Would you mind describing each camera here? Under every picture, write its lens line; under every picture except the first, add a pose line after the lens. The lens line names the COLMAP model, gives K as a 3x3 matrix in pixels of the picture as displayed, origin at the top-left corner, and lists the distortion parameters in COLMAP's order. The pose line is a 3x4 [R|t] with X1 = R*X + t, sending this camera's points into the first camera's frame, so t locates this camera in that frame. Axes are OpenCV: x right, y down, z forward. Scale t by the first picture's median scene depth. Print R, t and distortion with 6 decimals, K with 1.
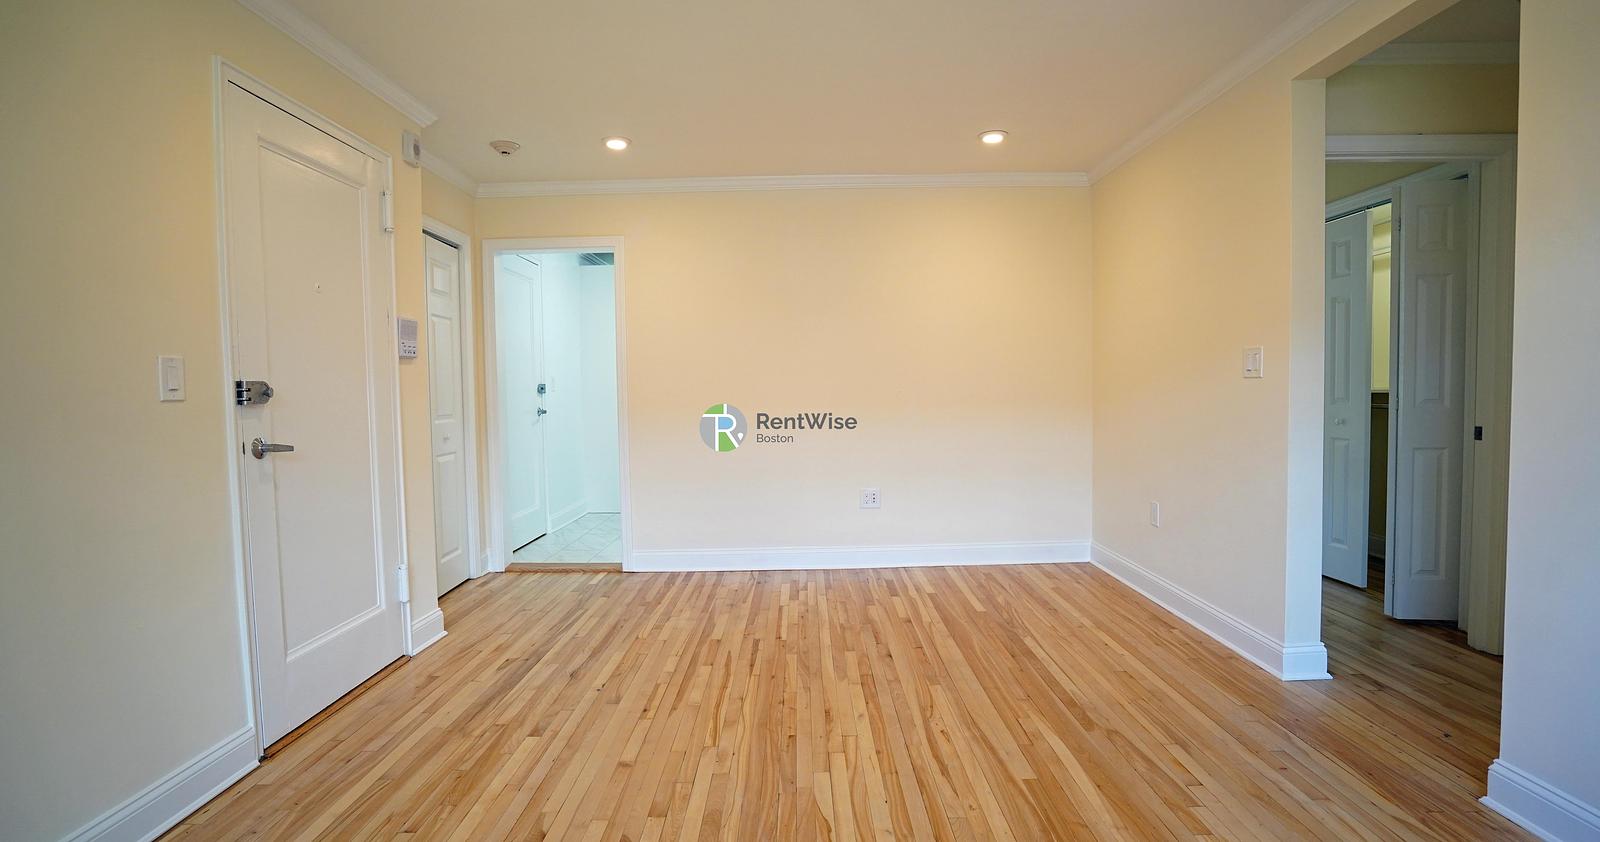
lens RADIAL K [[746.1, 0, 804.2], [0, 746.1, 423.1], [0, 0, 1]] dist [-0.049623, 0.009171]
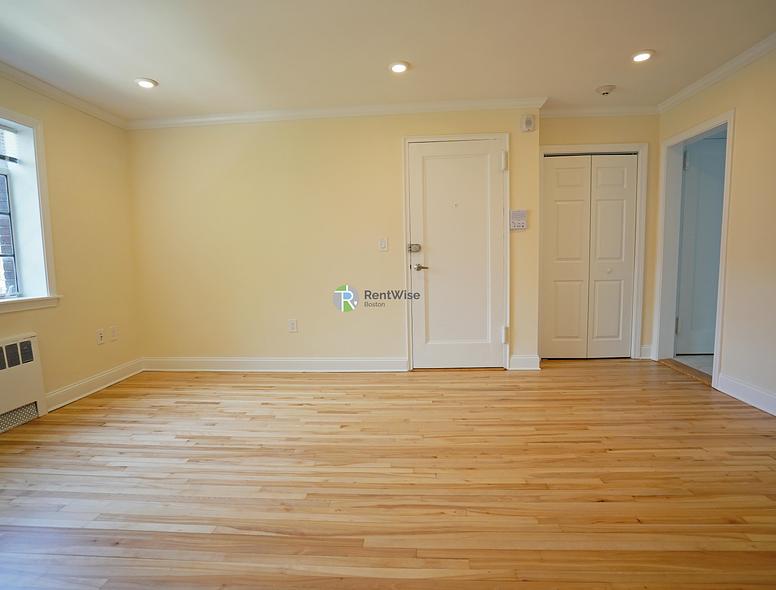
lens RADIAL K [[411.5, 0, 386.2], [0, 411.5, 295.1], [0, 0, 1]] dist [-0.060348, 0.024145]
pose [[-0.072306, 0.113530, -0.990900, 0.674808], [-0.021977, 0.993078, 0.115383, -0.030584], [0.997140, 0.030119, -0.069310, 0.745441]]
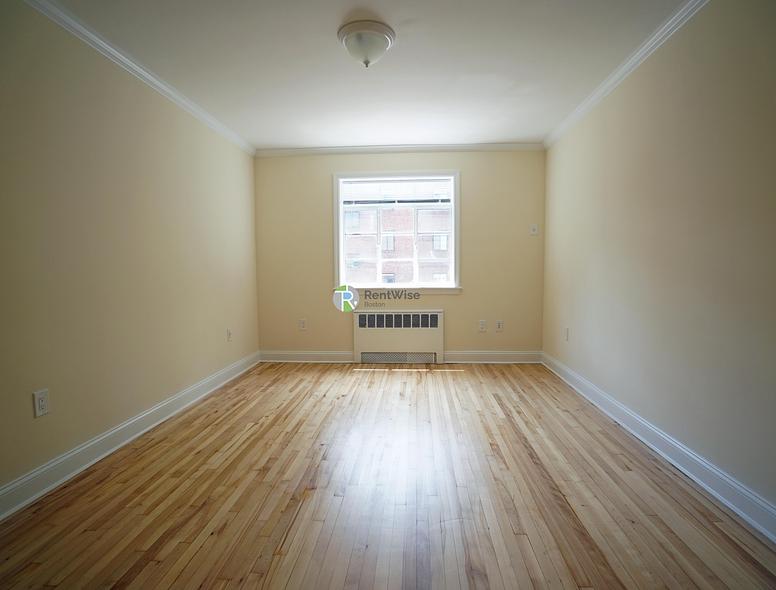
lens RADIAL K [[411.5, 0, 389.4], [0, 411.5, 302.2], [0, 0, 1]] dist [-0.060348, 0.024145]
pose [[-0.995377, 0.026811, 0.092222, -0.124783], [0.038972, 0.990388, 0.132711, -0.055867], [-0.087778, 0.135692, -0.986855, 1.375266]]
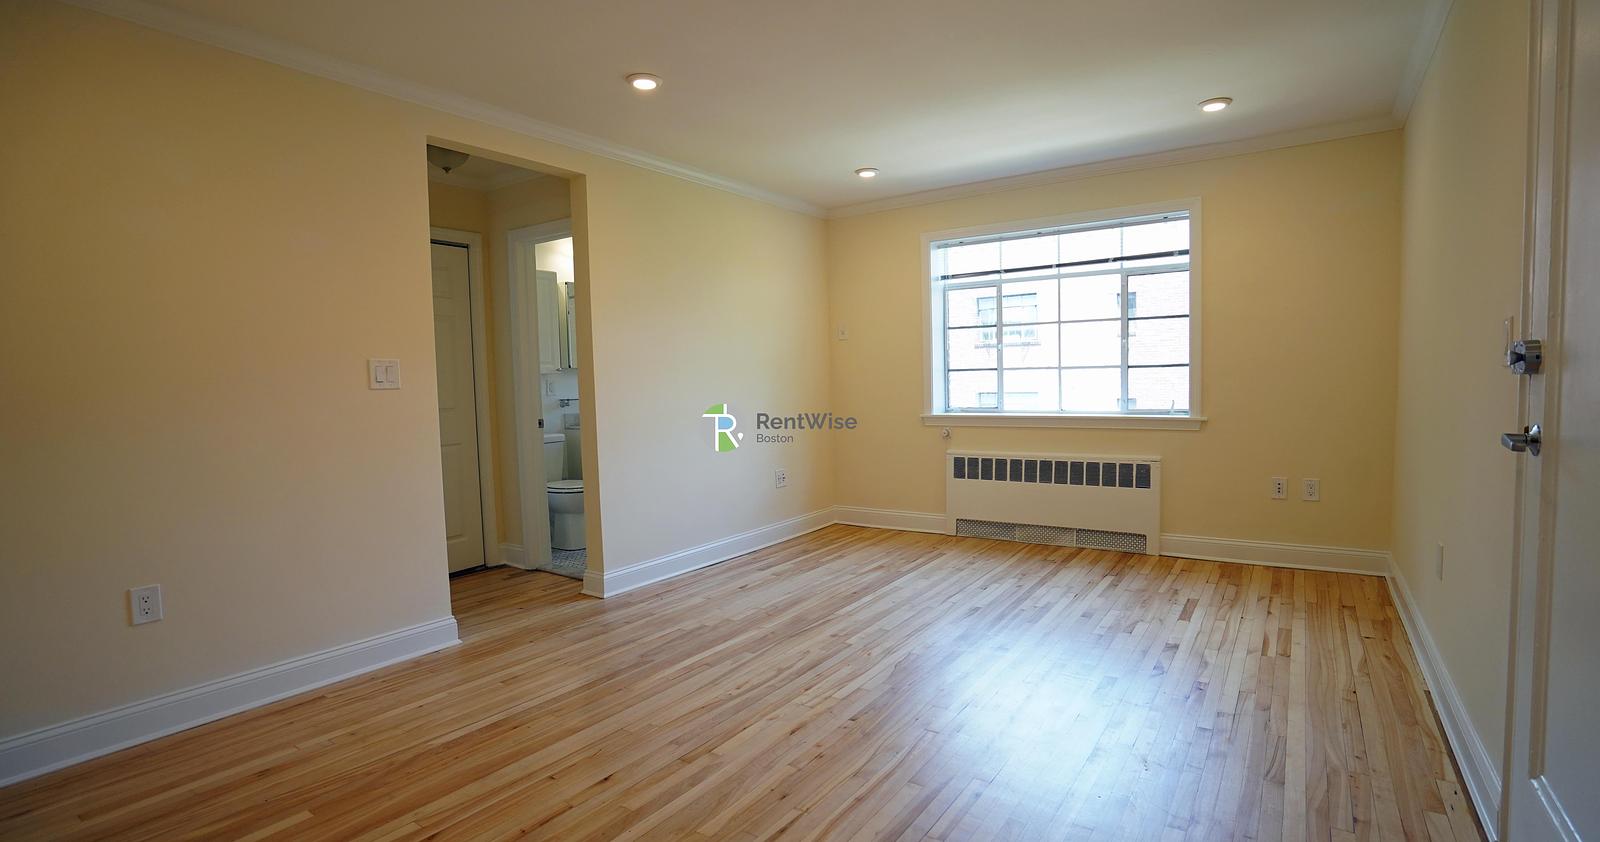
lens RADIAL K [[746.1, 0, 807.0], [0, 746.1, 411.9], [0, 0, 1]] dist [-0.049623, 0.009171]
pose [[-0.820783, 0.013149, 0.571088, -0.439475], [0.067517, 0.994960, 0.074129, -0.063758], [-0.567236, 0.099402, -0.817535, 1.449170]]
